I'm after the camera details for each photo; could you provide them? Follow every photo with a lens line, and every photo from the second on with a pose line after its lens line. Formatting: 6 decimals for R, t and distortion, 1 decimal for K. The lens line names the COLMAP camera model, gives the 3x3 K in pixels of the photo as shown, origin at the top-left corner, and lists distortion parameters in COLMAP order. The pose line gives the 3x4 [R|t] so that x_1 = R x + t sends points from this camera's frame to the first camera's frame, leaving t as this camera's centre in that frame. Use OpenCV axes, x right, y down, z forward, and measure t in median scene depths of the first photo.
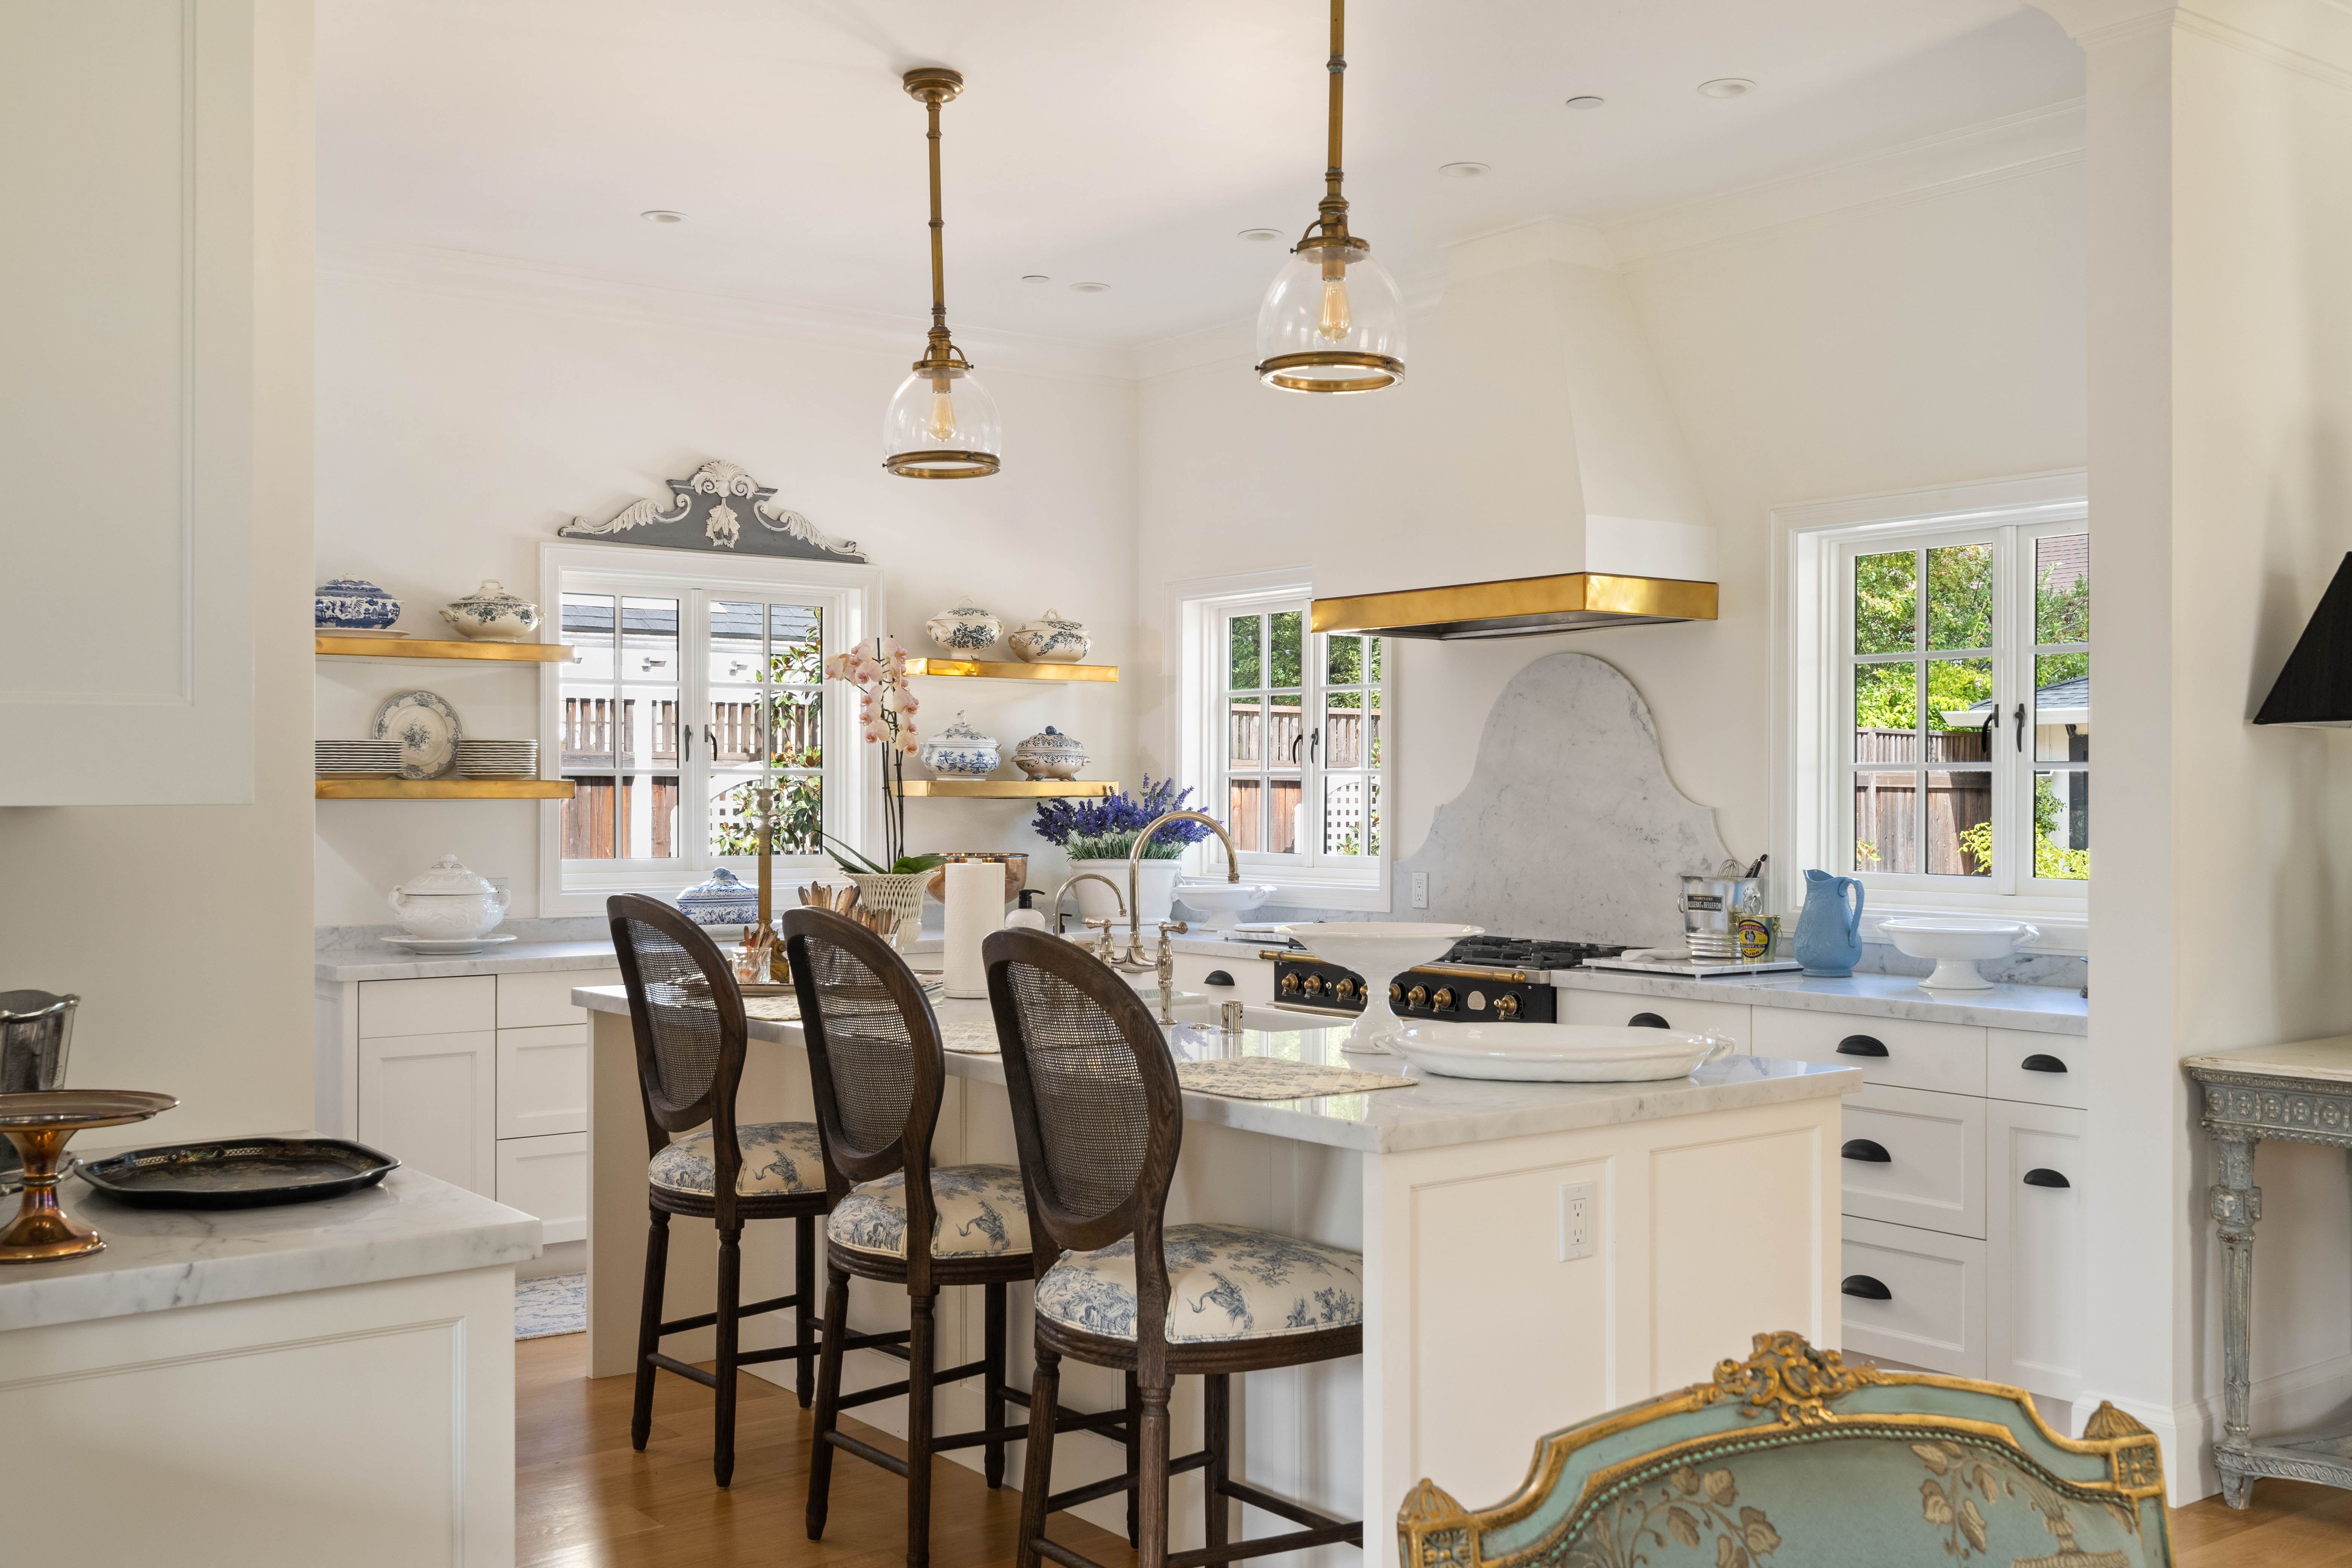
lens RADIAL K [[2264.8, 0, 1176.0], [0, 2264.8, 784.0], [0, 0, 1]] dist [0.003301, 0.003473]
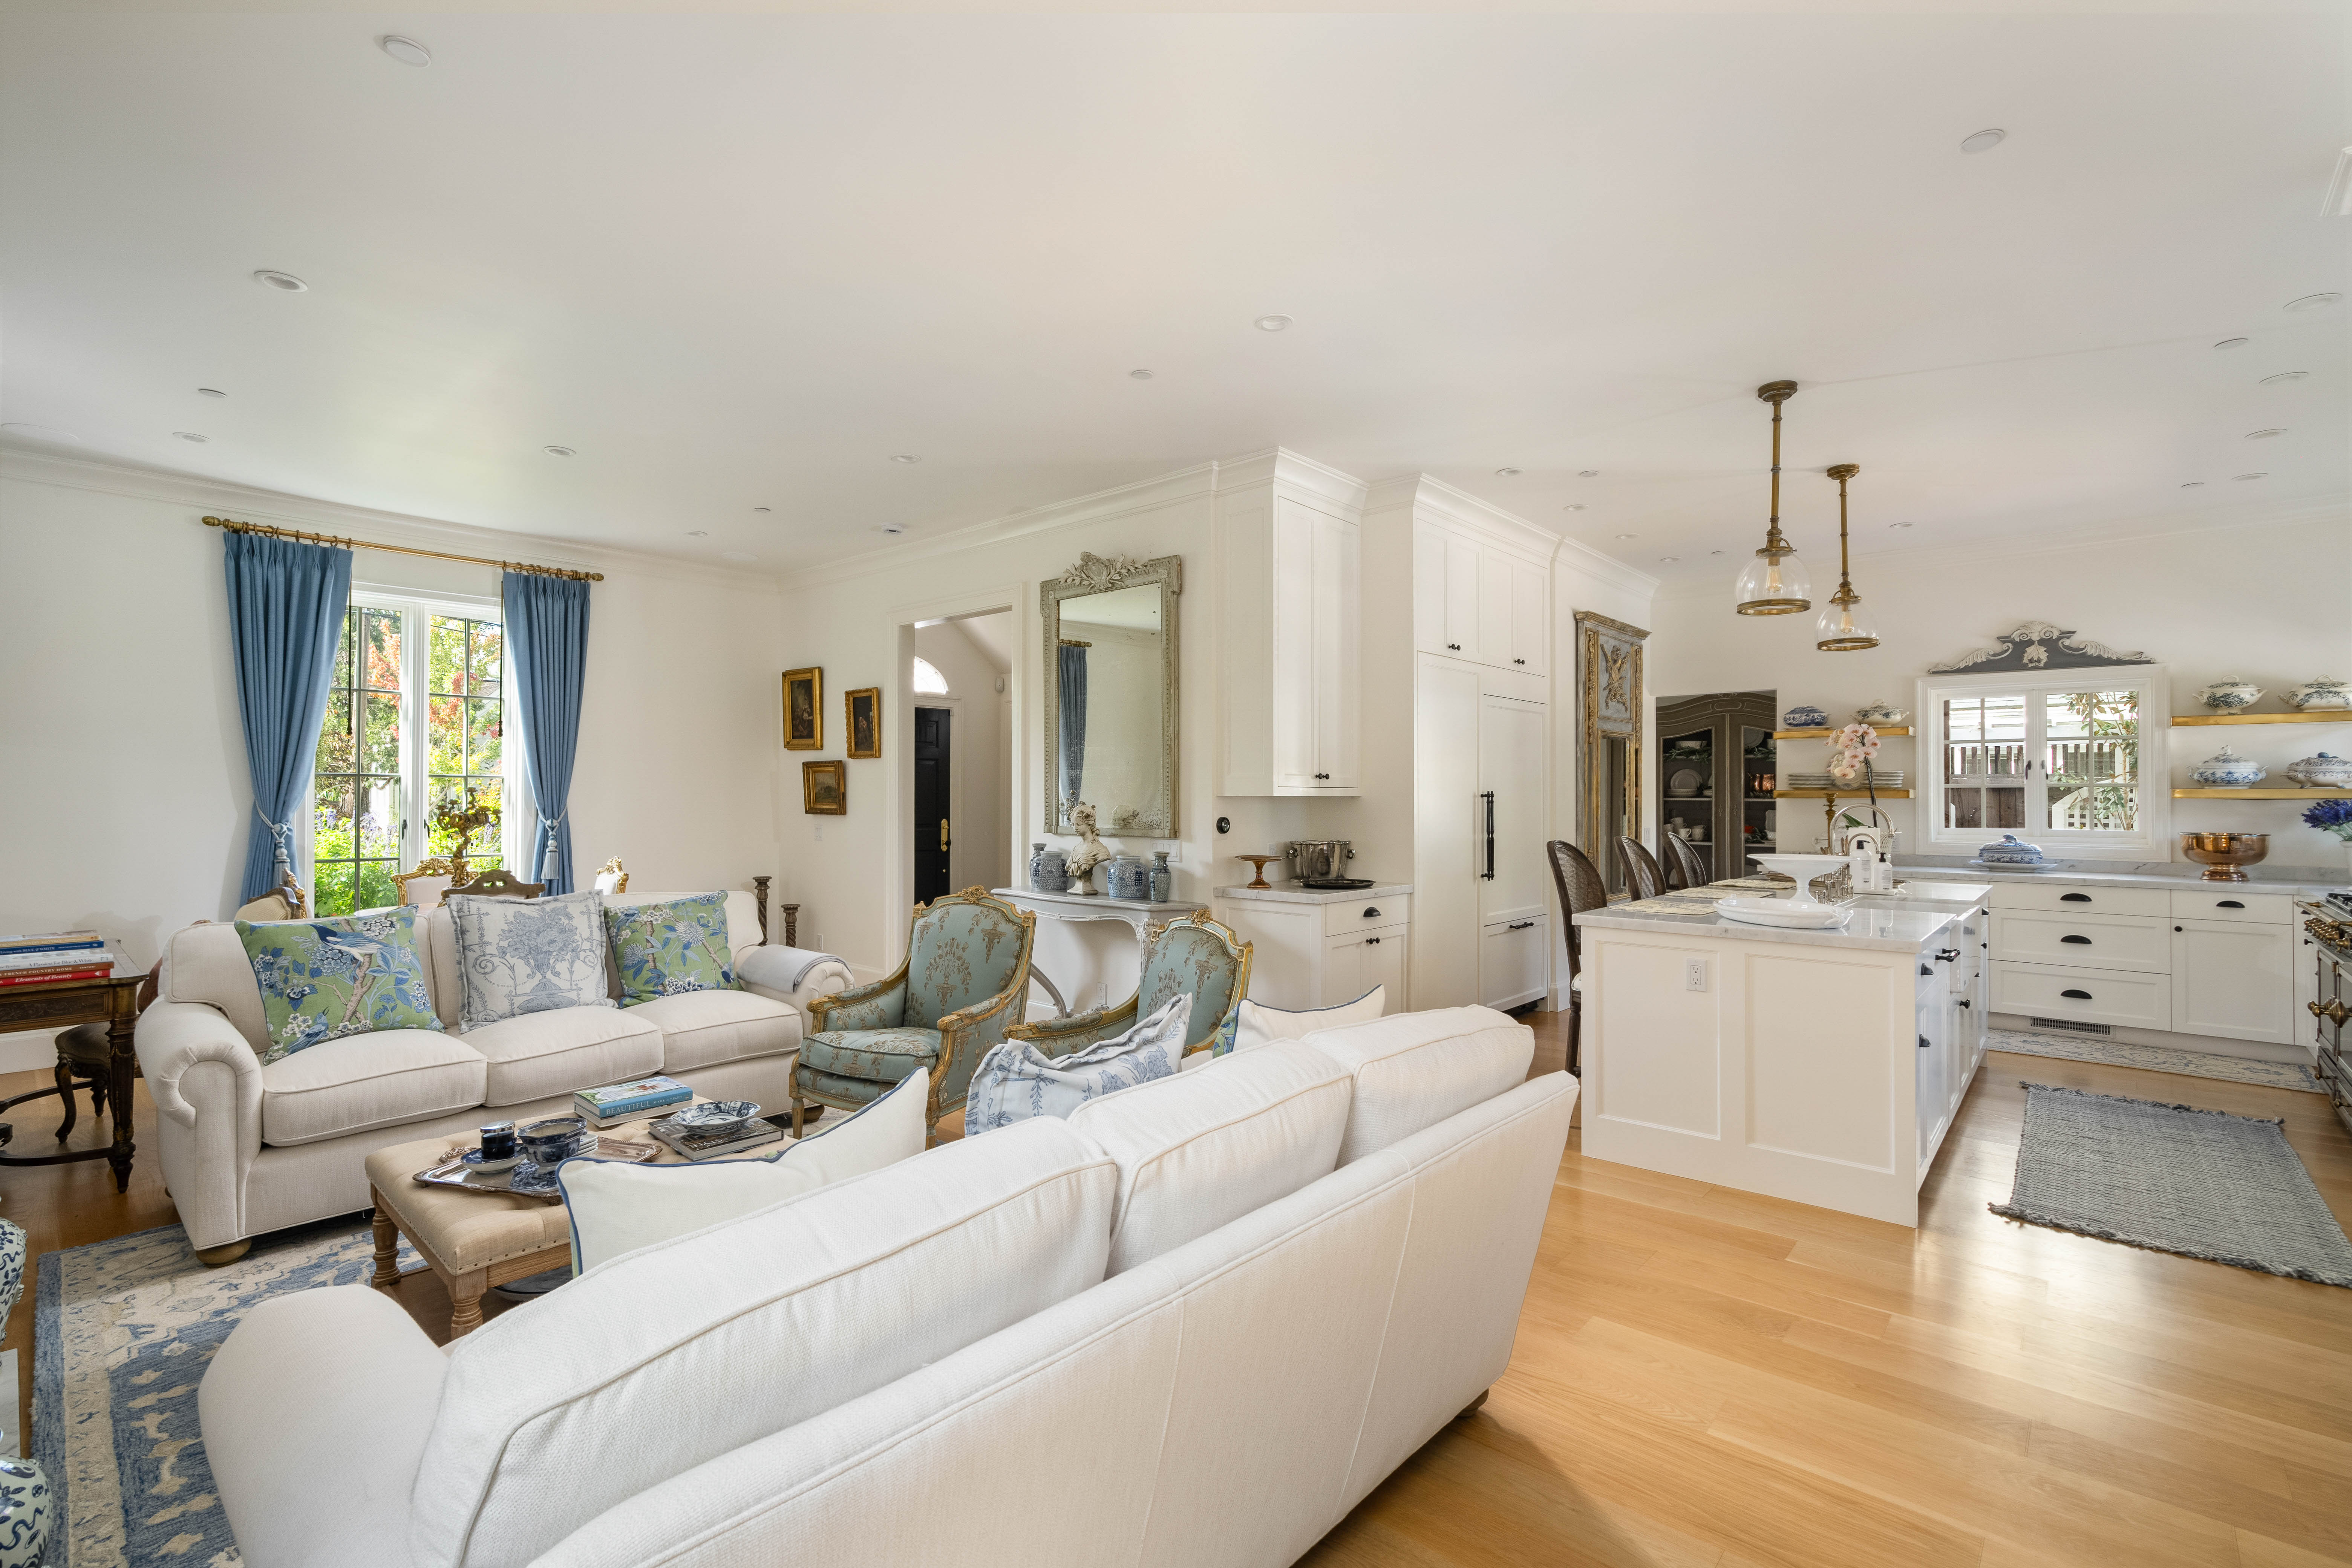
lens RADIAL K [[1062.5, 0, 1173.0], [0, 1062.5, 784.9], [0, 0, 1]] dist [-0.003722, 0.002514]
pose [[0.196240, -0.009520, -0.980510, 0.639406], [0.001312, 0.999955, -0.009446, 0.002519], [0.980555, 0.000567, 0.196244, 0.136060]]
